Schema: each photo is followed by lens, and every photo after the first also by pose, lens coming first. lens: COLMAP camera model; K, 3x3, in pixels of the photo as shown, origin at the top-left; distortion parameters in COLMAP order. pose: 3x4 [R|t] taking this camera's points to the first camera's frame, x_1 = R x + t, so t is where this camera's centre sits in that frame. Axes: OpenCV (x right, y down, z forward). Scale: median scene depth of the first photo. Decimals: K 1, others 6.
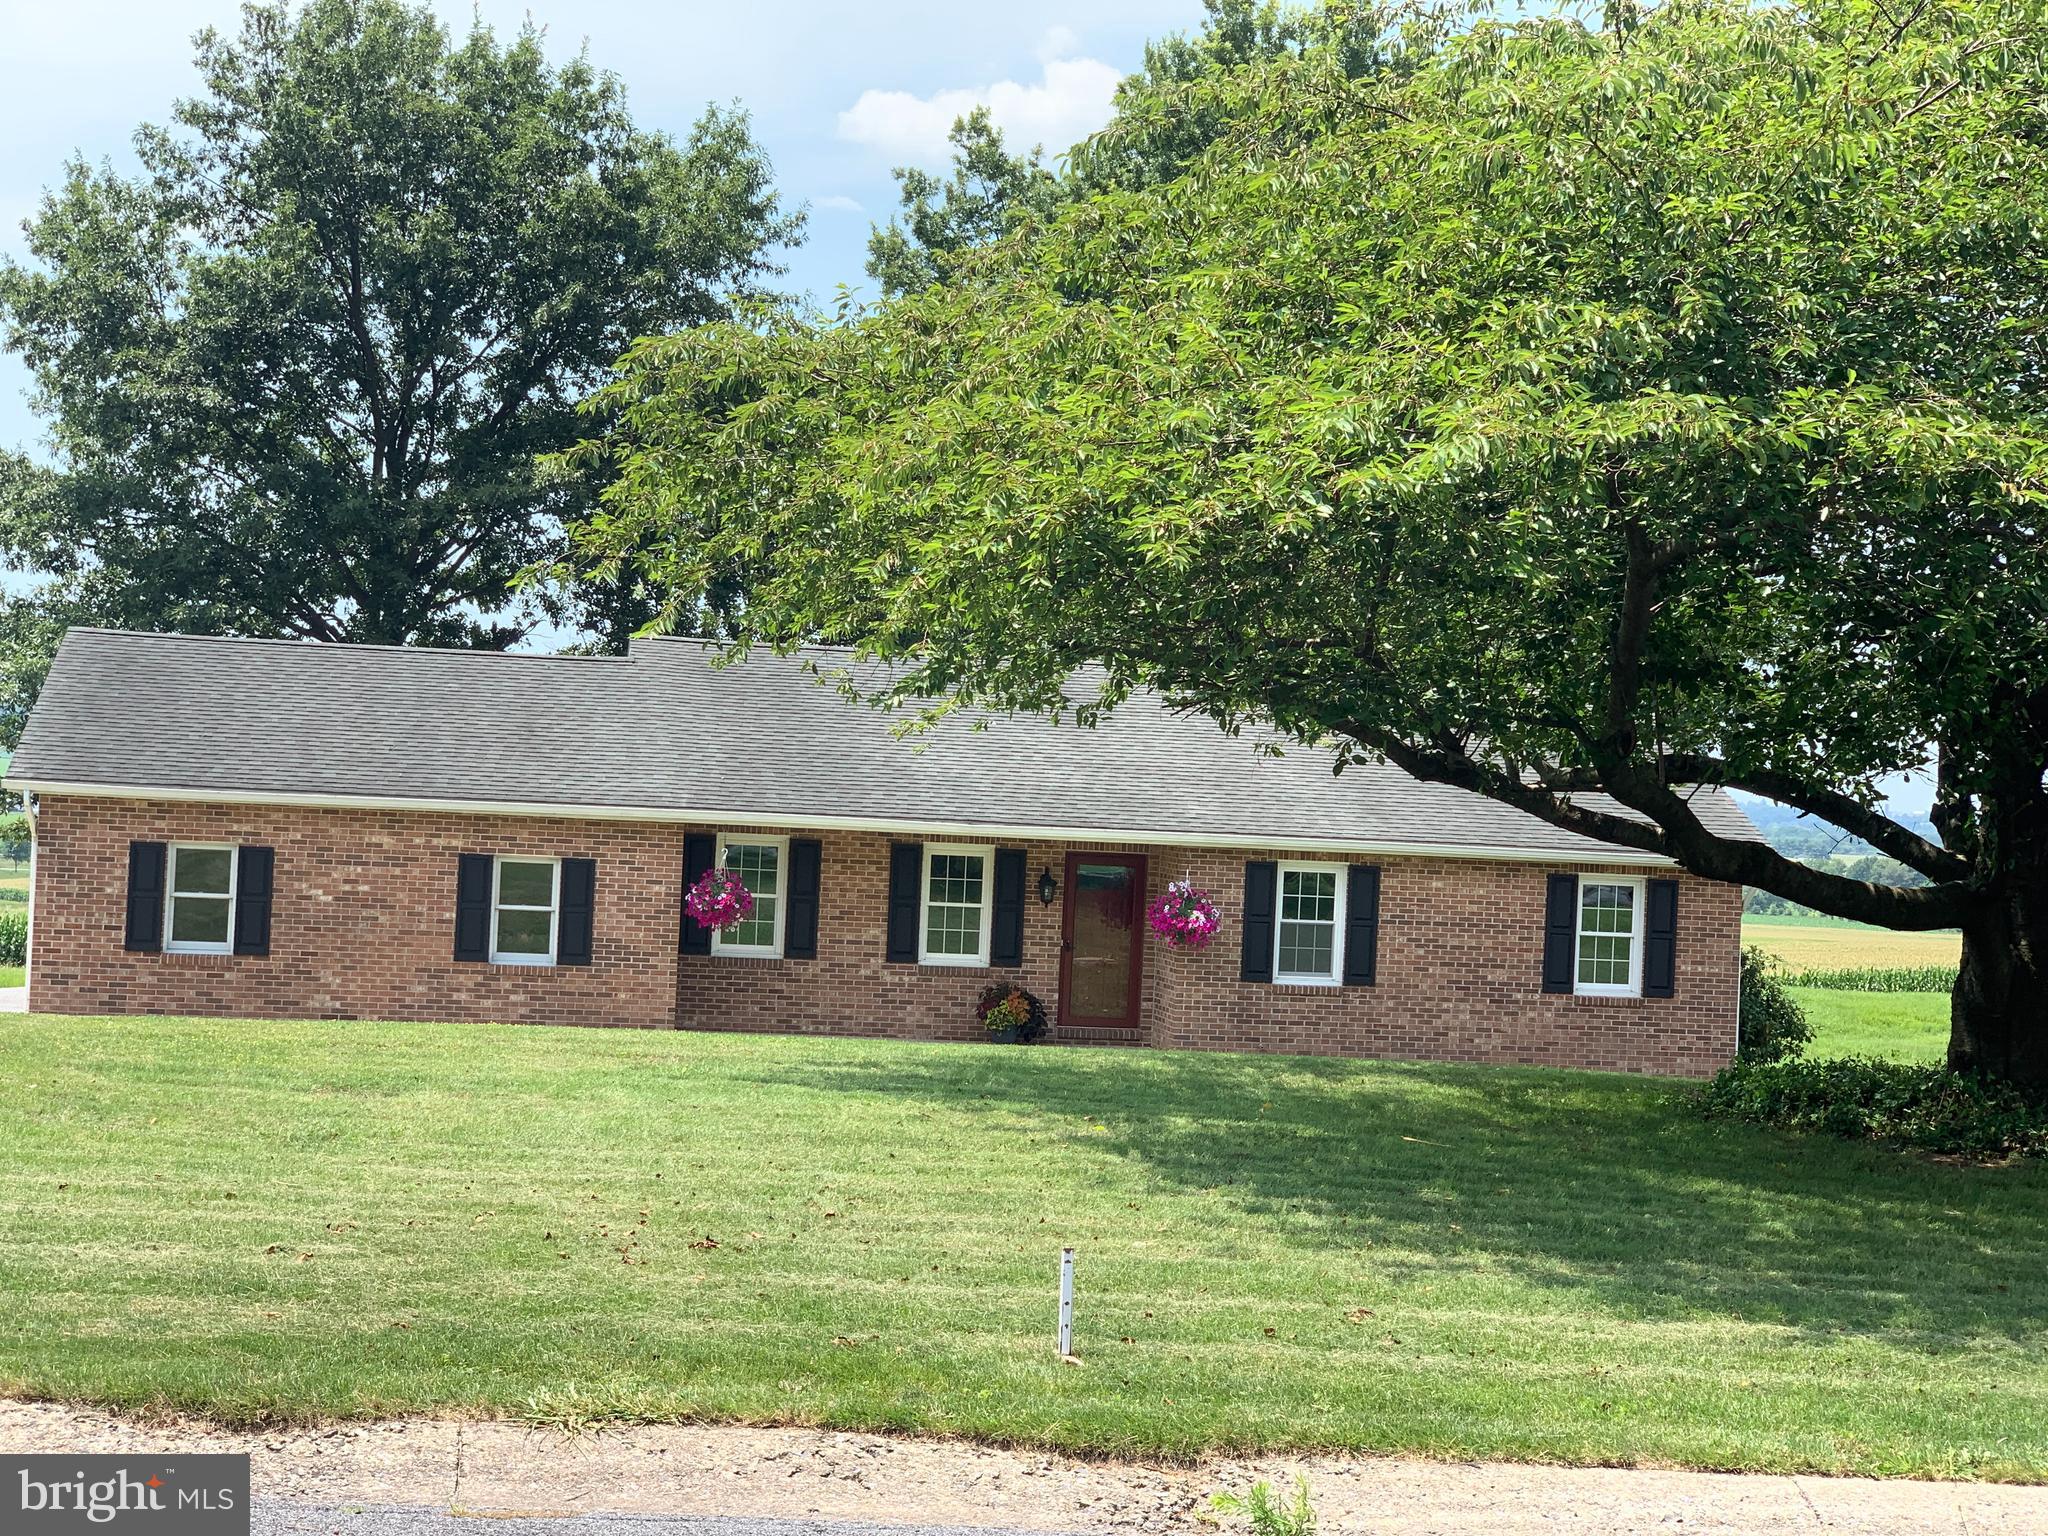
lens RADIAL K [[3112.3, 0, 1014.7], [0, 3112.3, 782.8], [0, 0, 1]] dist [-0.021238, 0.000000]
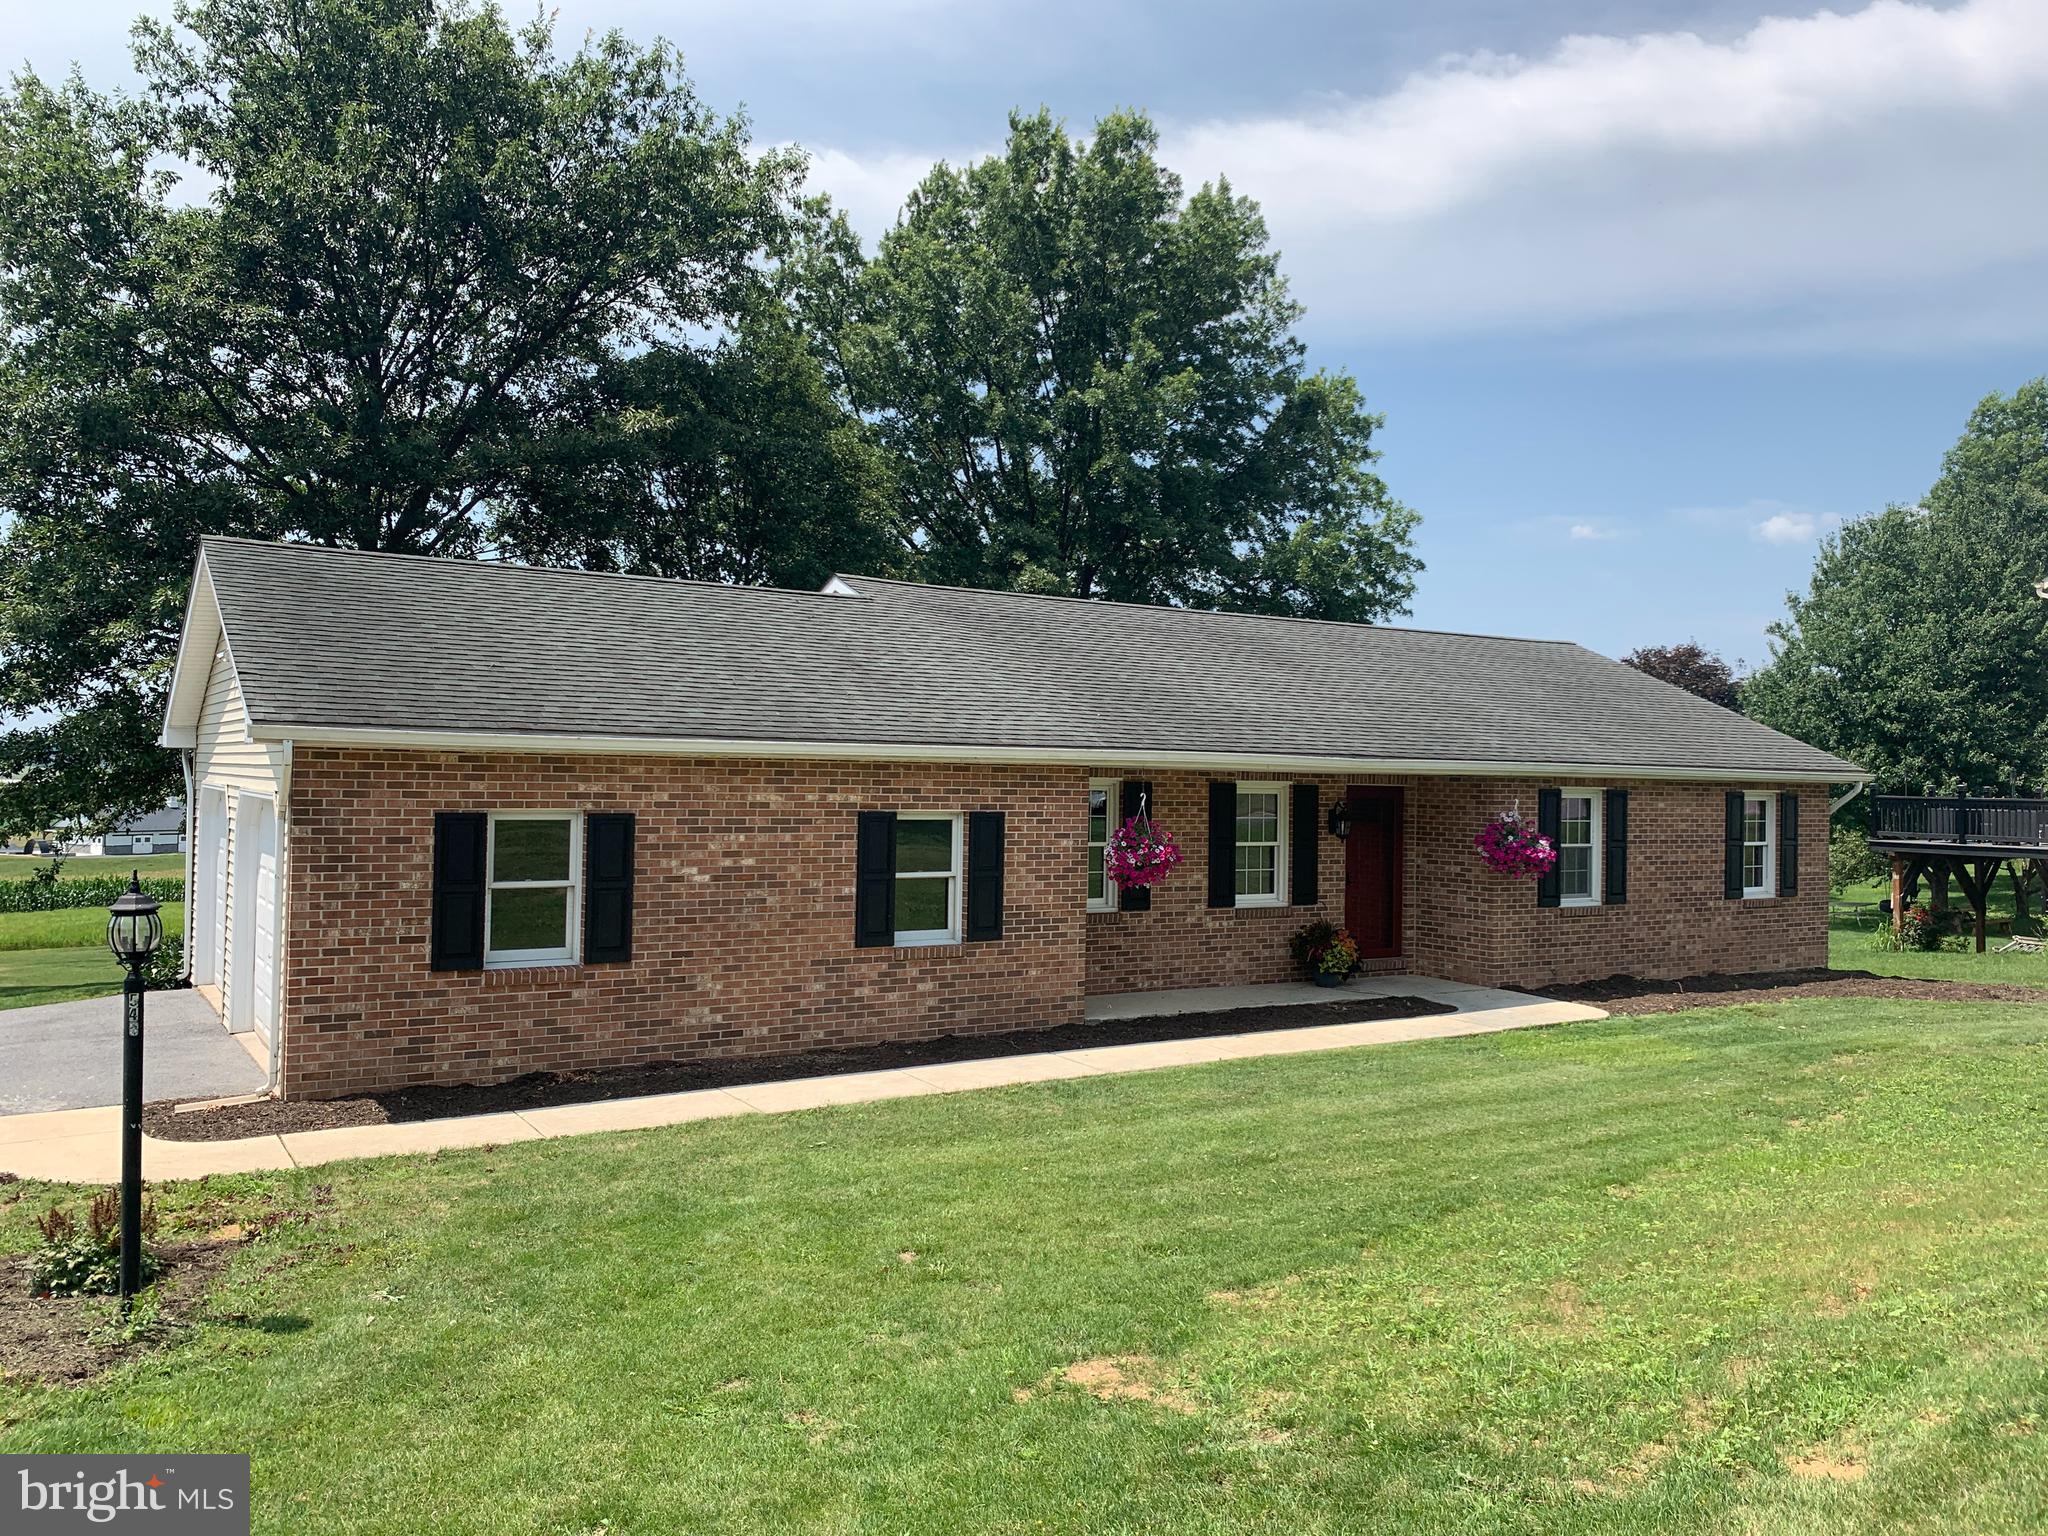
lens RADIAL K [[1563.5, 0, 1020.9], [0, 1563.5, 738.1], [0, 0, 1]] dist [0.043748, -0.050598]
pose [[0.918191, -0.020344, 0.395614, -0.296232], [0.023319, 0.999724, -0.002710, 0.006040], [-0.395450, 0.011714, 0.918413, 0.612746]]
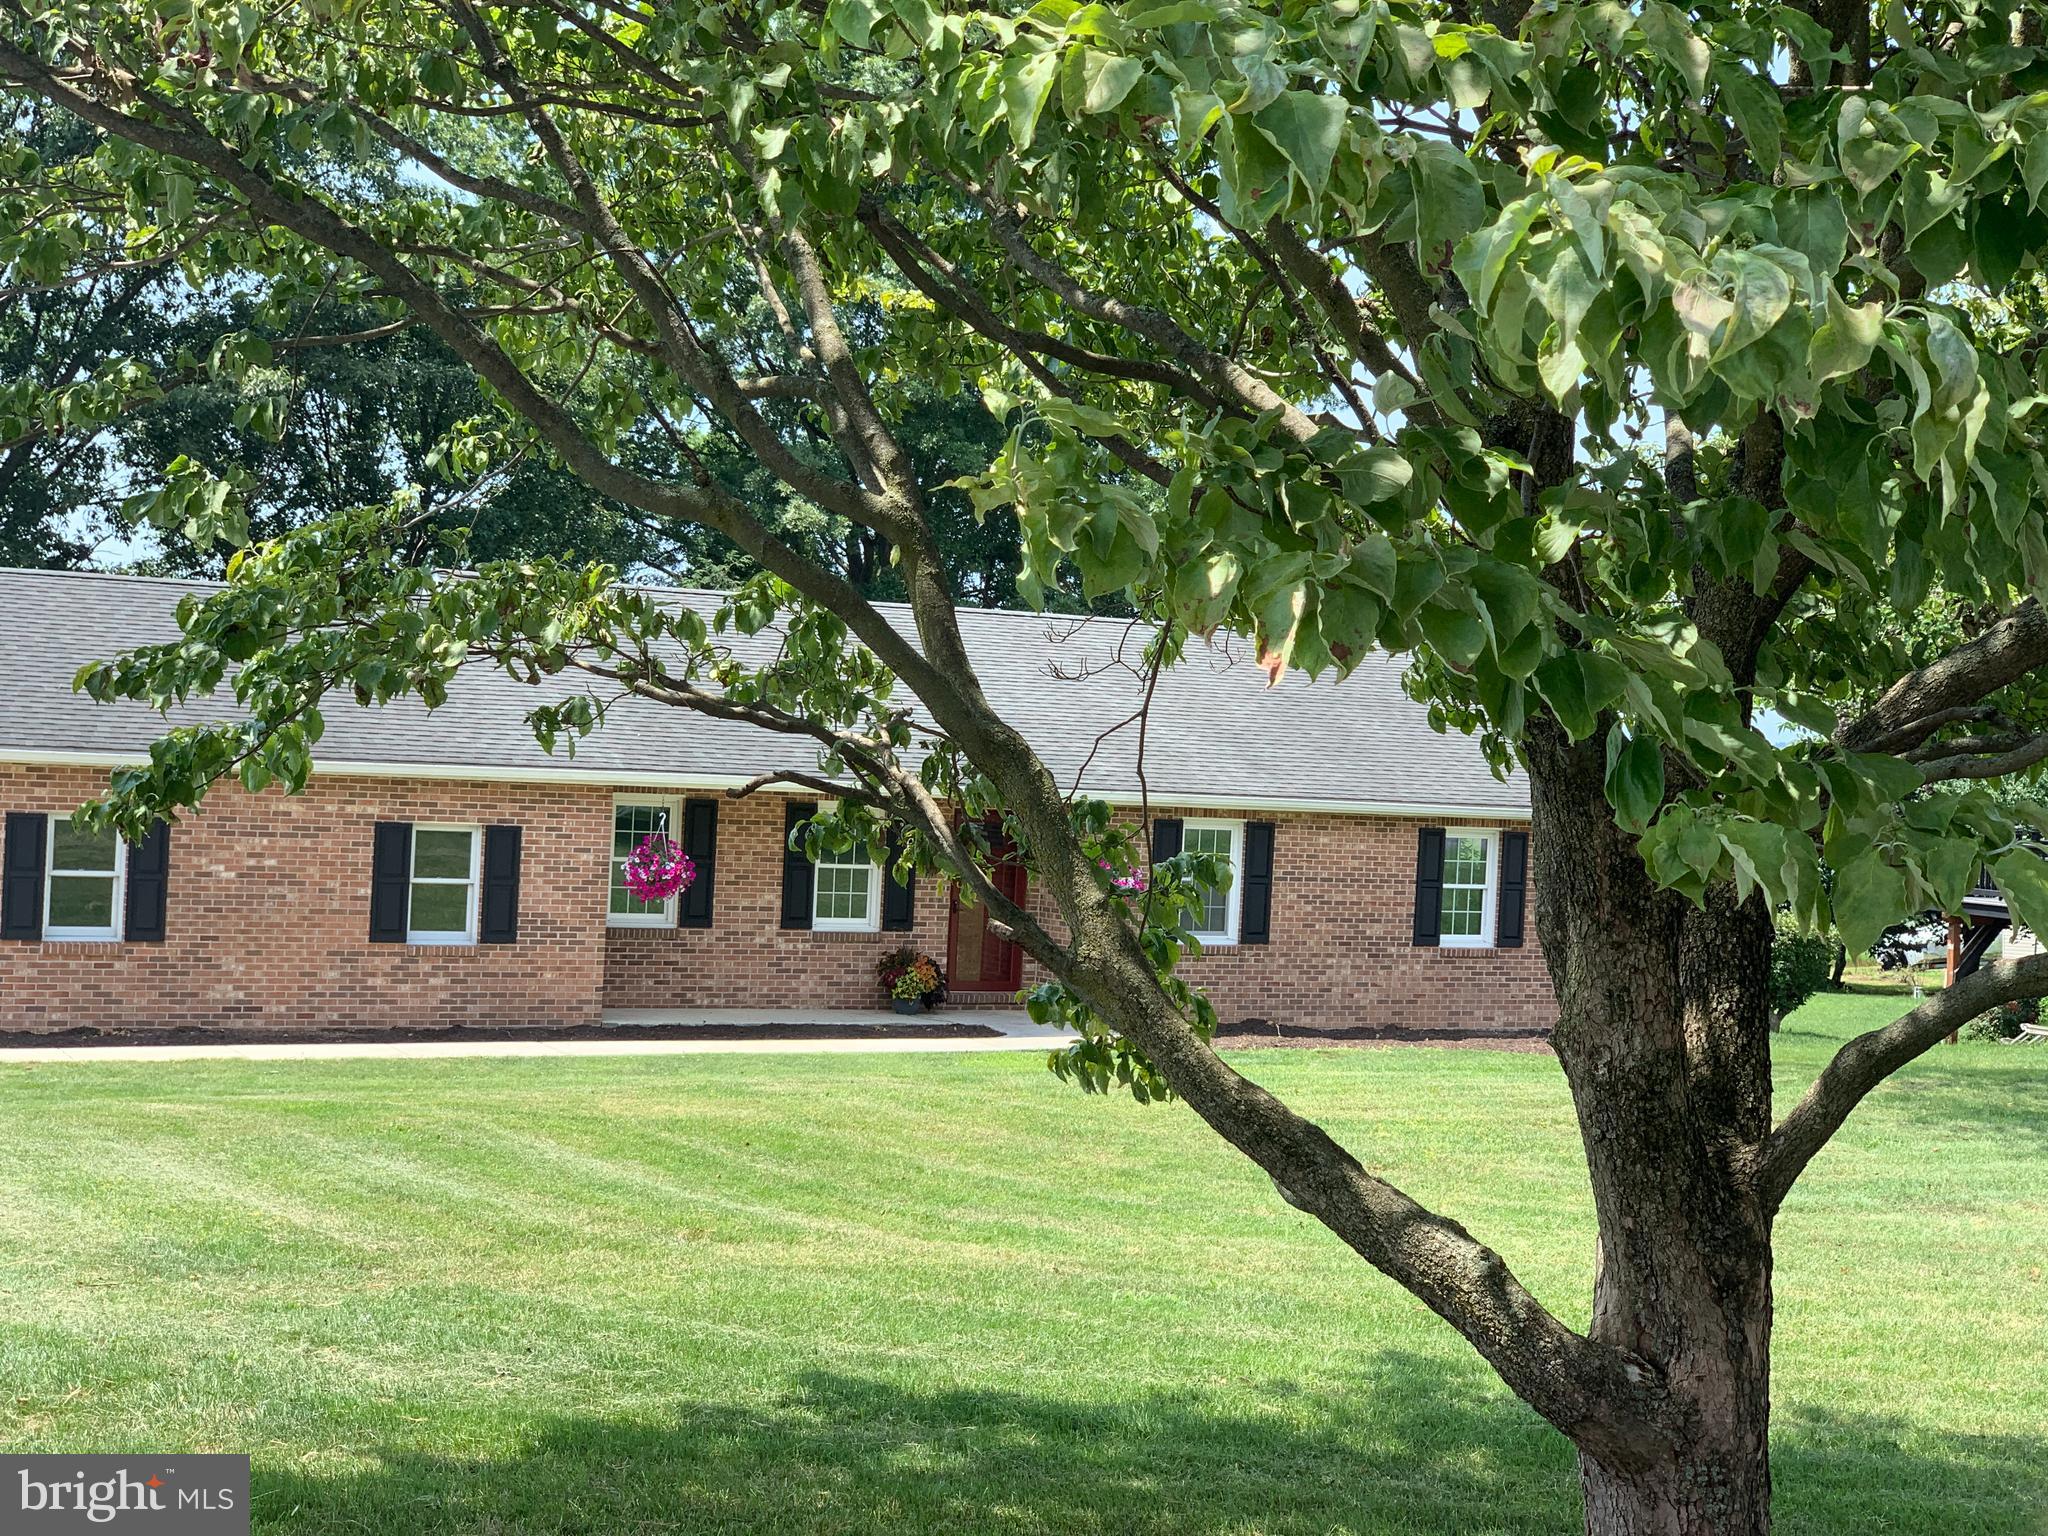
lens RADIAL K [[3112.3, 0, 1034.1], [0, 3112.3, 749.0], [0, 0, 1]] dist [-0.021238, 0.000000]
pose [[0.944764, -0.001566, 0.327749, -0.290665], [-0.006986, 0.999665, 0.024915, -0.021600], [-0.327678, -0.025829, 0.944436, 0.094601]]
